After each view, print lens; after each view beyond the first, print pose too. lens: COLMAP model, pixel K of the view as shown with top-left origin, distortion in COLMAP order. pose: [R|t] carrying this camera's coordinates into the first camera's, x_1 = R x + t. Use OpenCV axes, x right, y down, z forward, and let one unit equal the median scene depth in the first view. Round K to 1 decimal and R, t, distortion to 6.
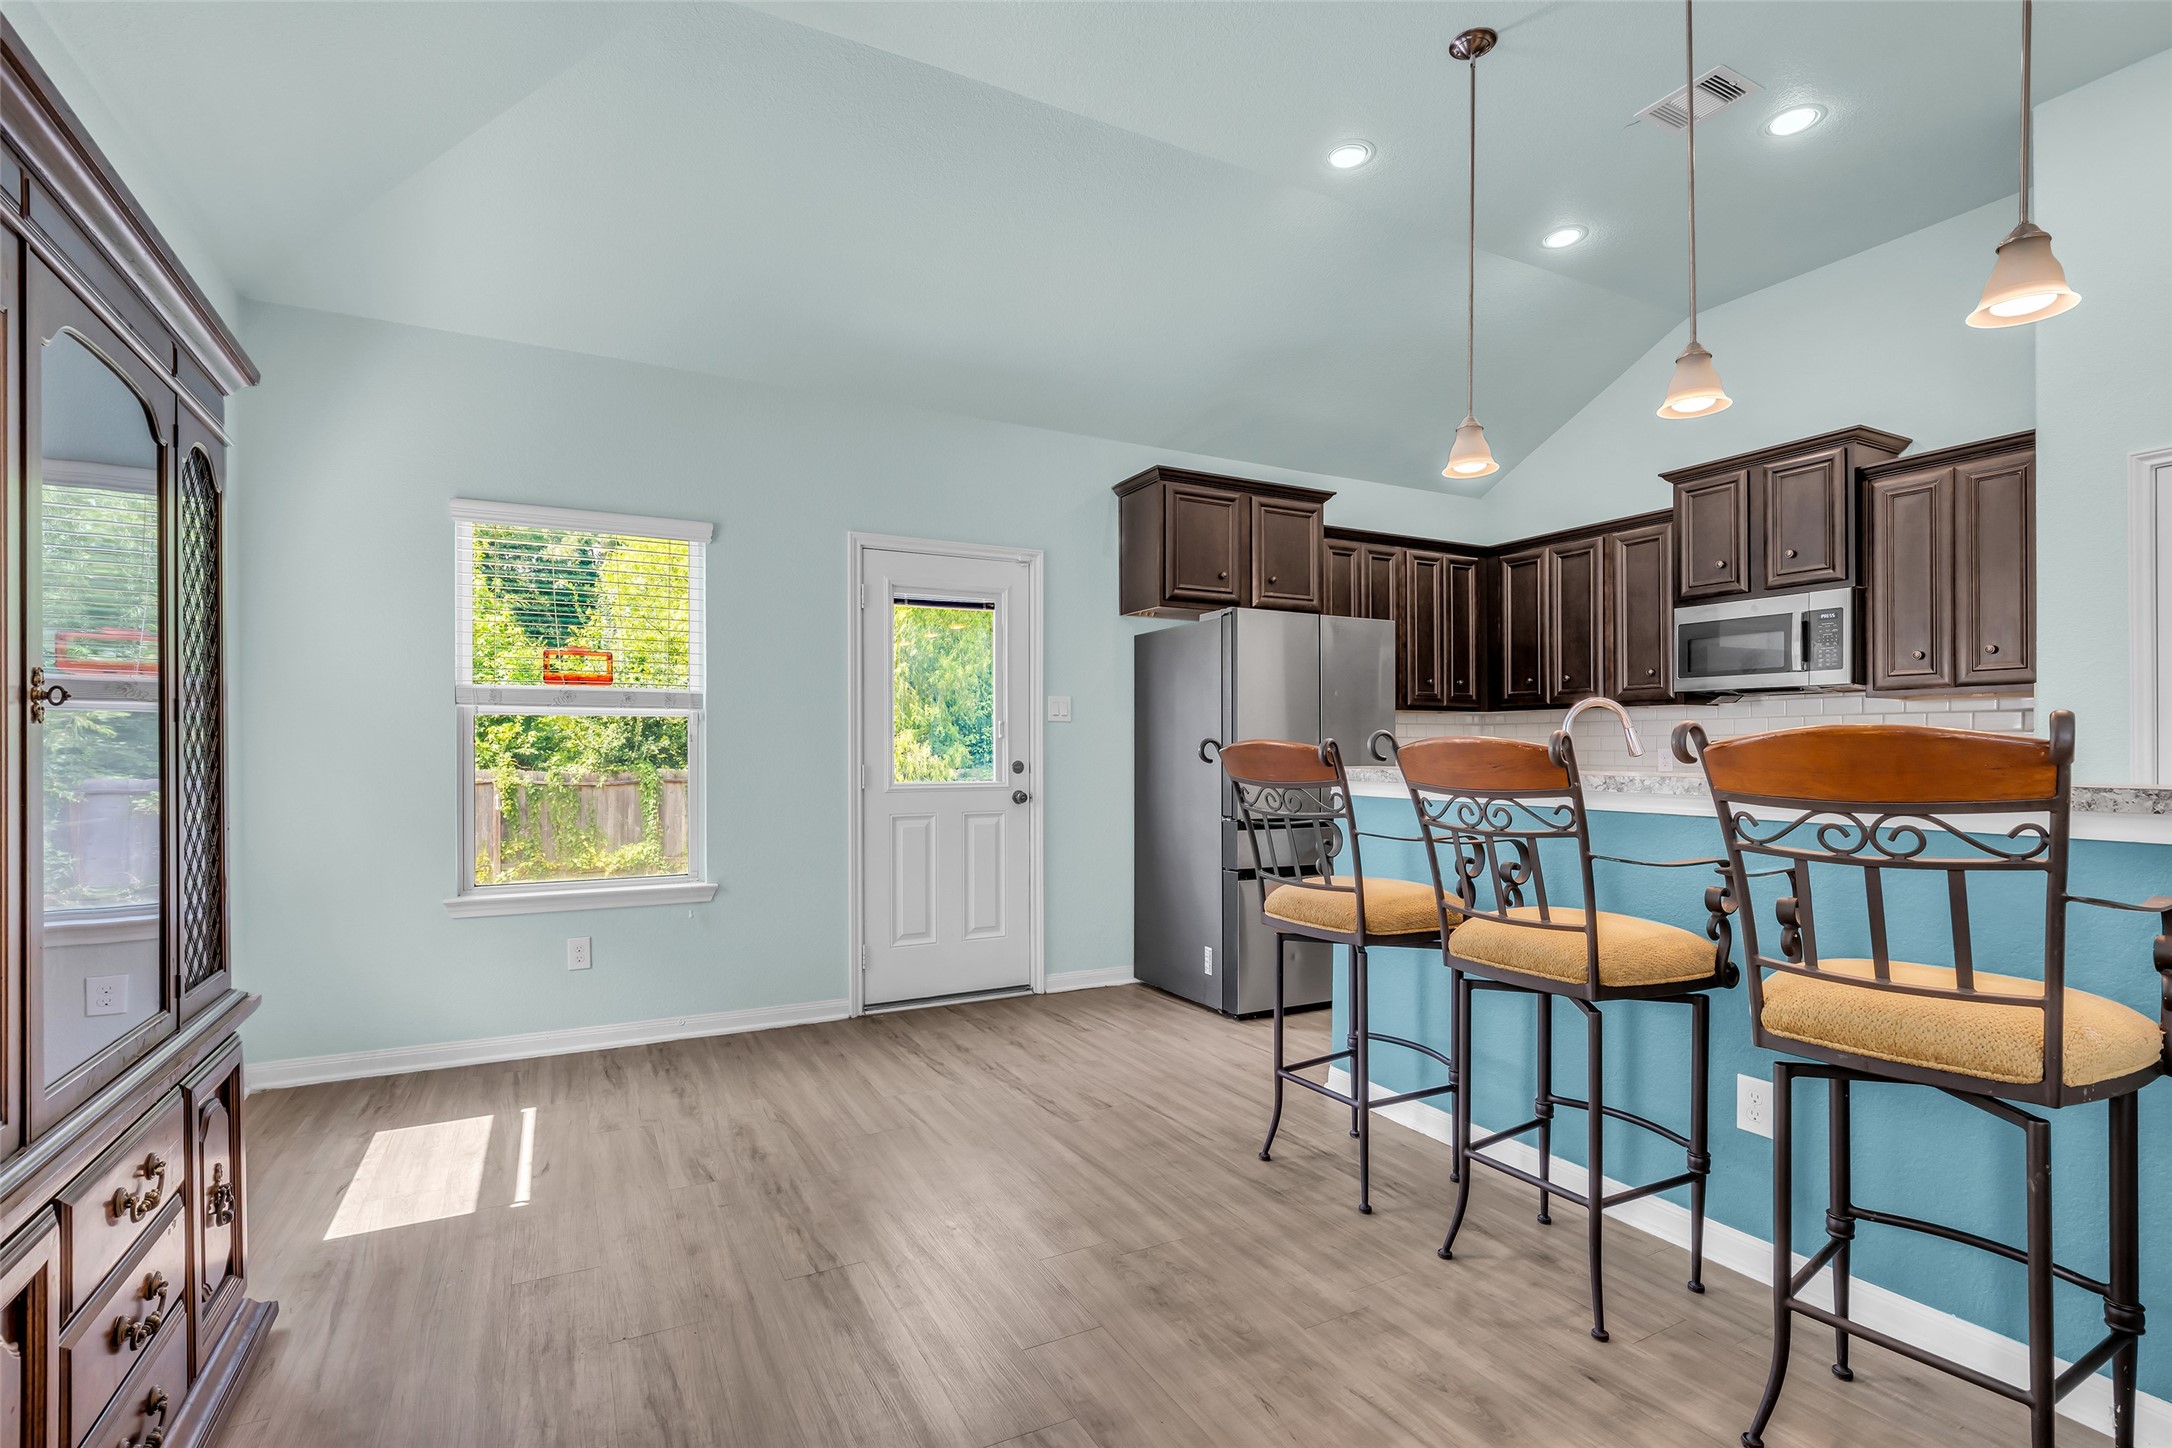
lens RADIAL K [[1008.8, 0, 1086.8], [0, 1008.8, 745.8], [0, 0, 1]] dist [-0.007527, 0.000168]
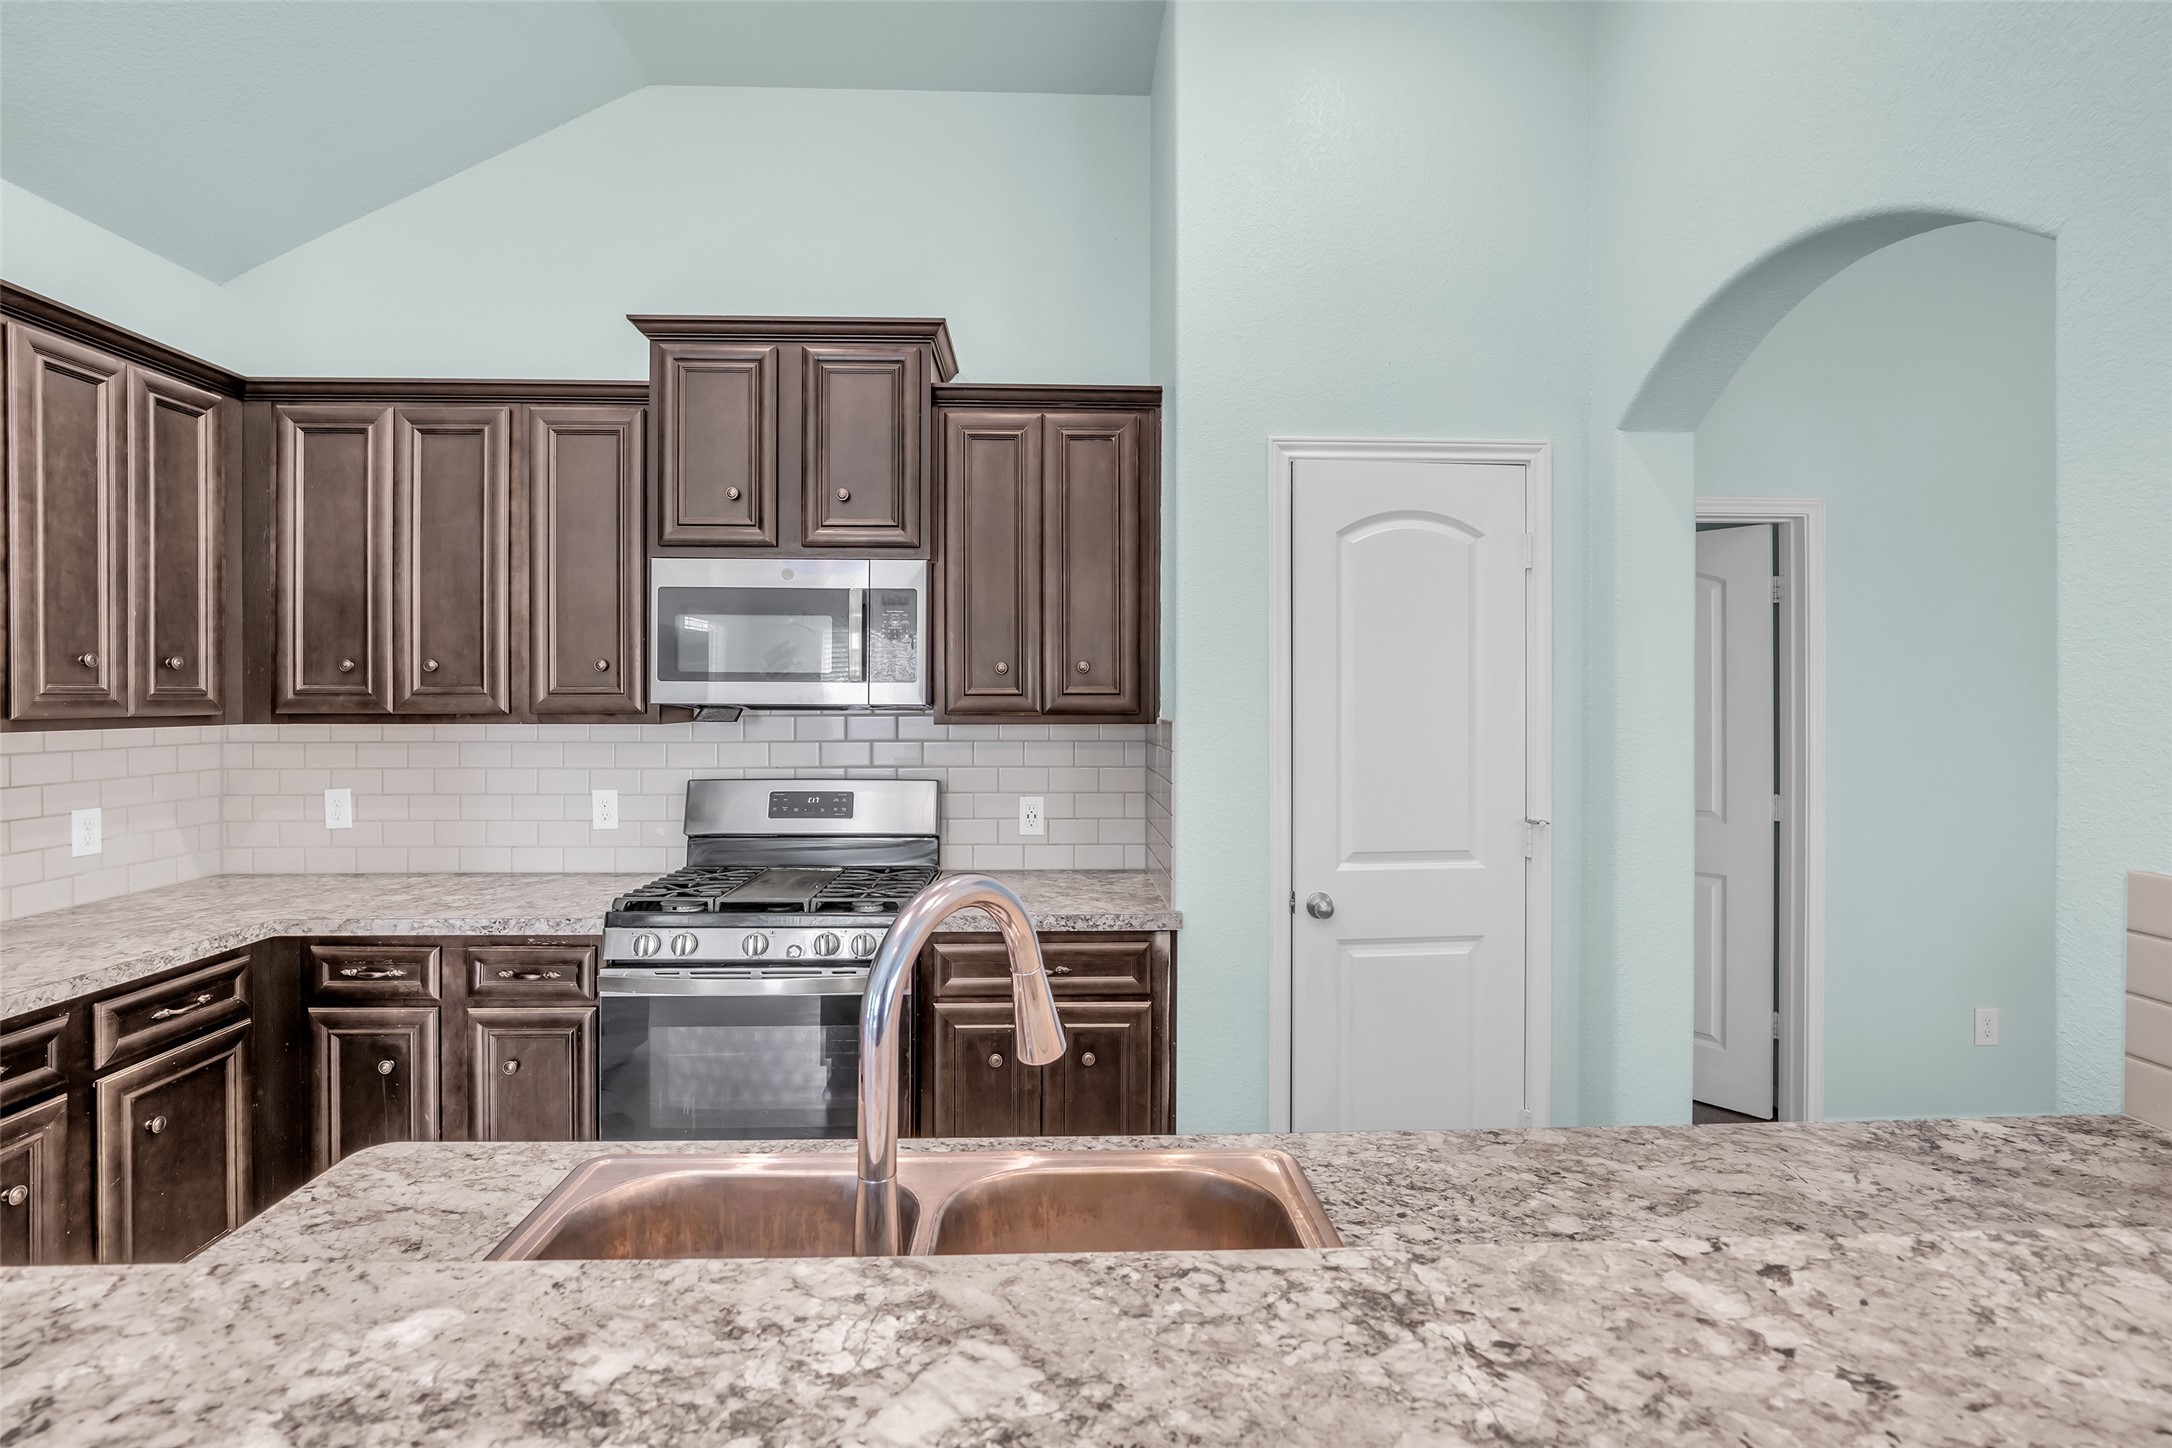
lens RADIAL K [[1007.4, 0, 1075.8], [0, 1007.4, 698.4], [0, 0, 1]] dist [-0.014822, 0.001603]
pose [[0.434856, -0.001329, 0.900499, 0.187573], [-0.003156, 0.999991, 0.003000, -0.063304], [-0.900495, -0.004147, 0.434847, 0.572897]]
